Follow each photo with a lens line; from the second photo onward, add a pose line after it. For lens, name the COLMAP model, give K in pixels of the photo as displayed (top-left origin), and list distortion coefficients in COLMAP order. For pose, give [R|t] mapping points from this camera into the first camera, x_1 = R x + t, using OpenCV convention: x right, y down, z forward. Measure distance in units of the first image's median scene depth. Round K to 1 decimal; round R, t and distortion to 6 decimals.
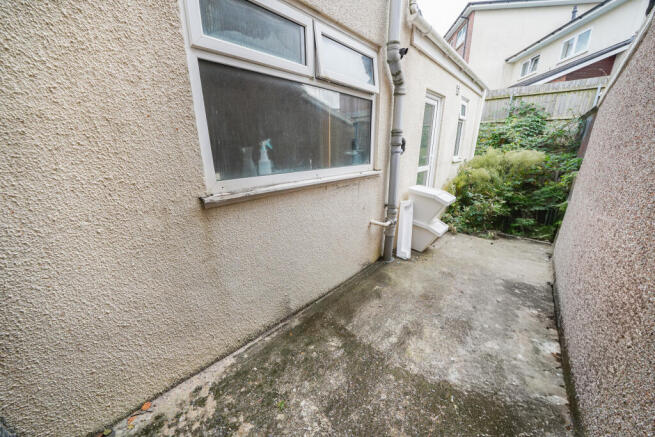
lens RADIAL K [[235.5, 0, 327.5], [0, 235.5, 218.5], [0, 0, 1]] dist [-0.002387, -0.000188]
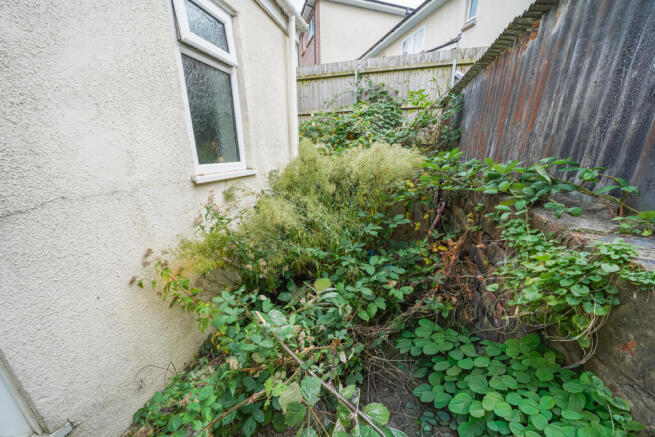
lens RADIAL K [[235.5, 0, 327.5], [0, 235.5, 218.5], [0, 0, 1]] dist [-0.002387, -0.000188]
pose [[0.904353, -0.119345, 0.409759, 0.450715], [0.131963, 0.991251, -0.002539, -0.136869], [-0.405871, 0.056370, 0.912190, 0.521418]]
